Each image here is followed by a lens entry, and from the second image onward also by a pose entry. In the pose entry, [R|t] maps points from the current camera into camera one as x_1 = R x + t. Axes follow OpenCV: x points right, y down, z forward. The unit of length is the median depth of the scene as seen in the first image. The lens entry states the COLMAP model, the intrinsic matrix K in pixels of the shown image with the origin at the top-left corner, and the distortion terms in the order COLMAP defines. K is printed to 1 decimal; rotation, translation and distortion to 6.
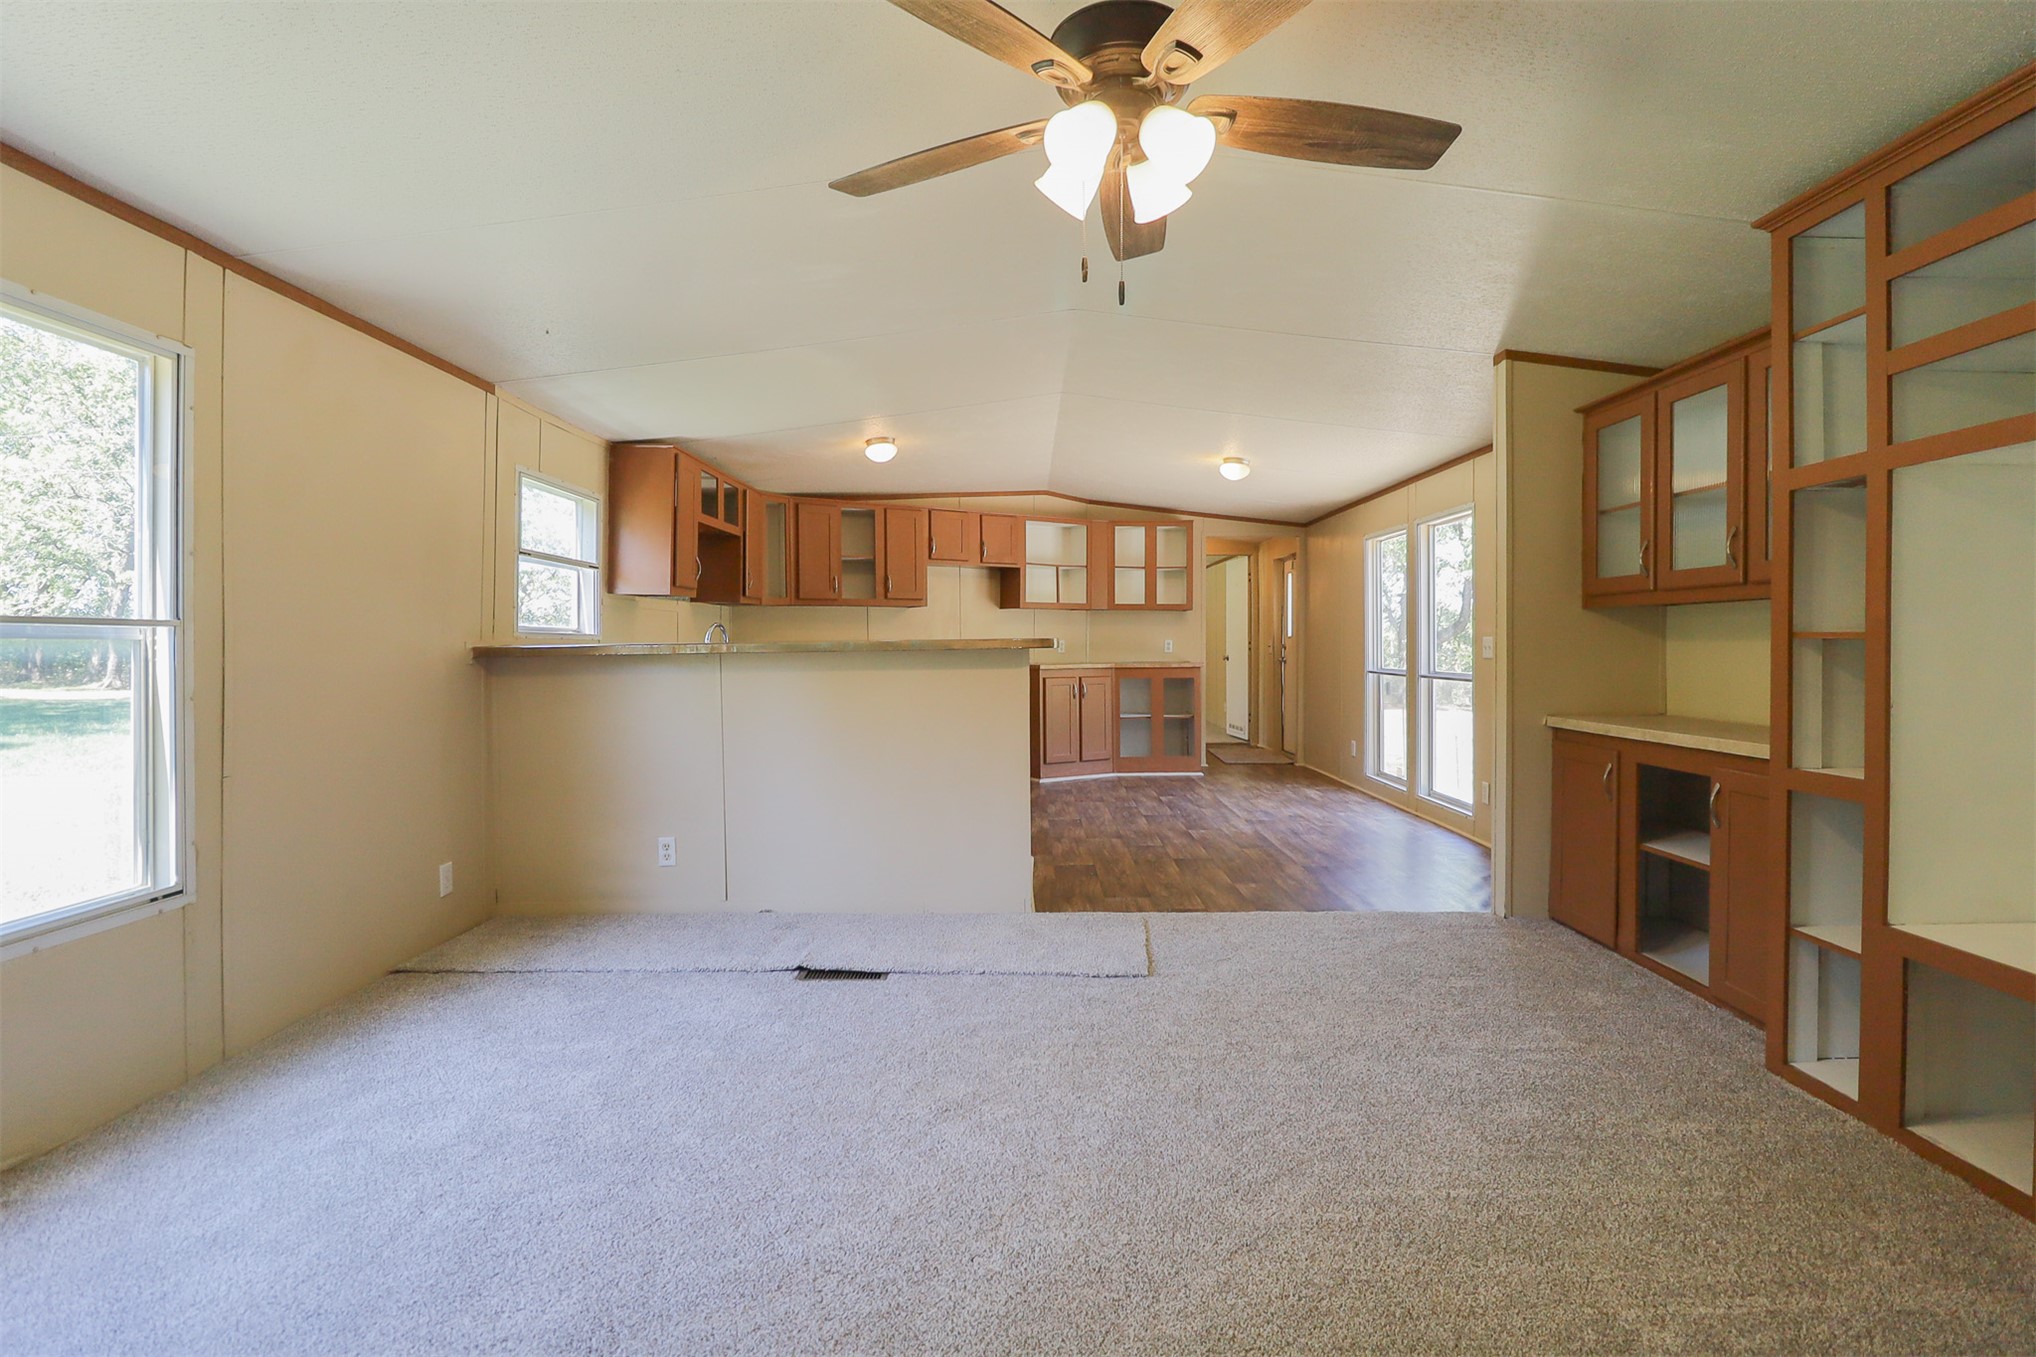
lens RADIAL K [[944.4, 0, 1010.9], [0, 944.4, 656.8], [0, 0, 1]] dist [-0.002129, -0.010986]
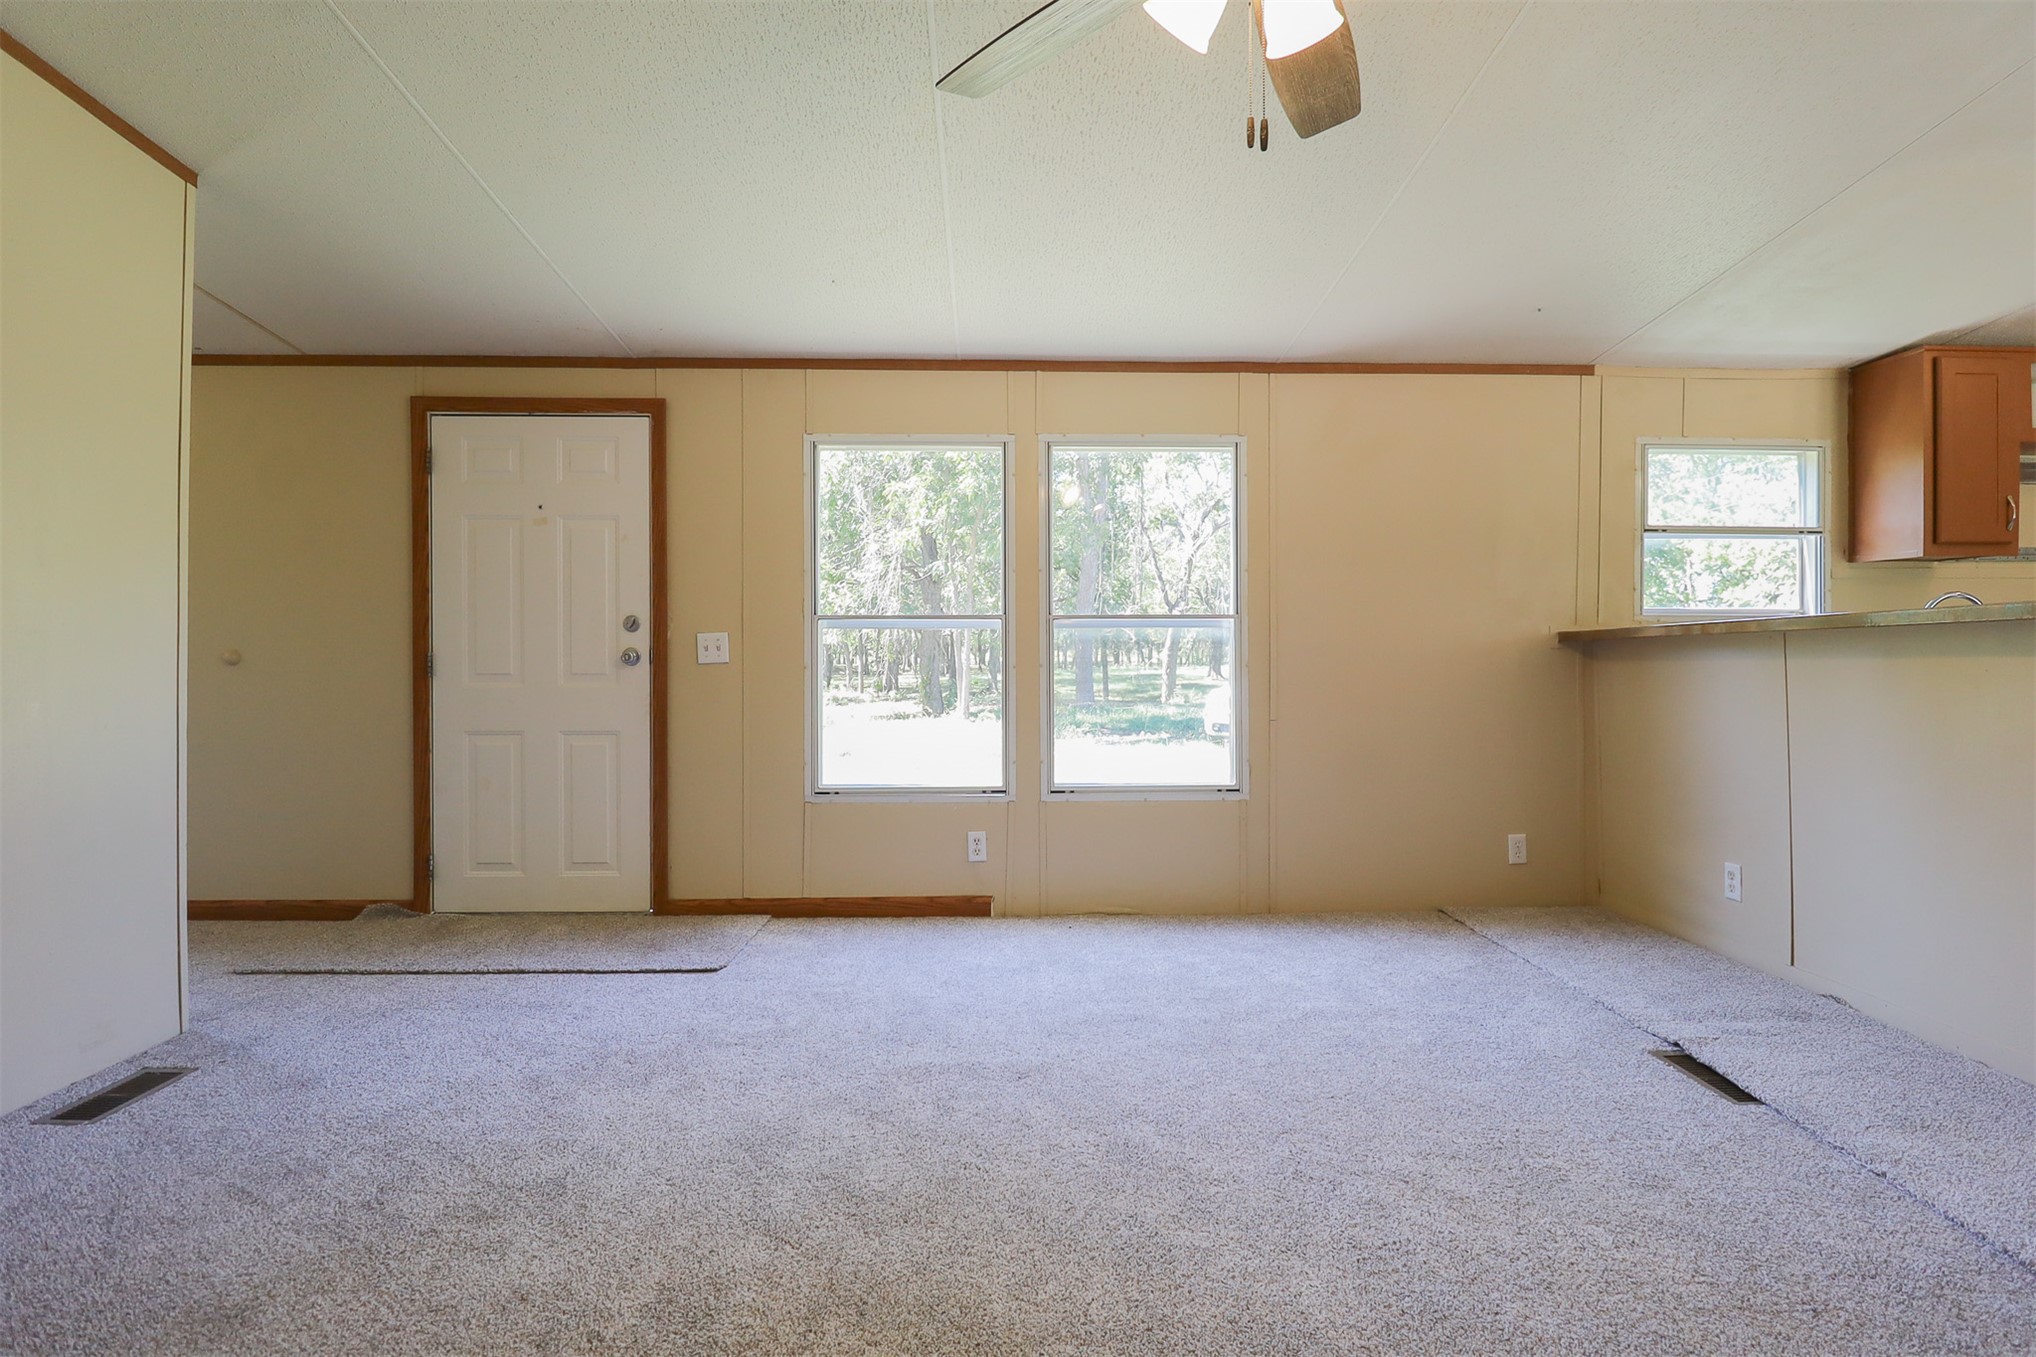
lens RADIAL K [[944.4, 0, 1016.0], [0, 944.4, 666.9], [0, 0, 1]] dist [-0.002129, -0.010986]
pose [[0.040151, 0.015738, -0.999070, 0.222215], [-0.008942, 0.999842, 0.015390, 0.009024], [0.999154, 0.008316, 0.040286, 0.193634]]
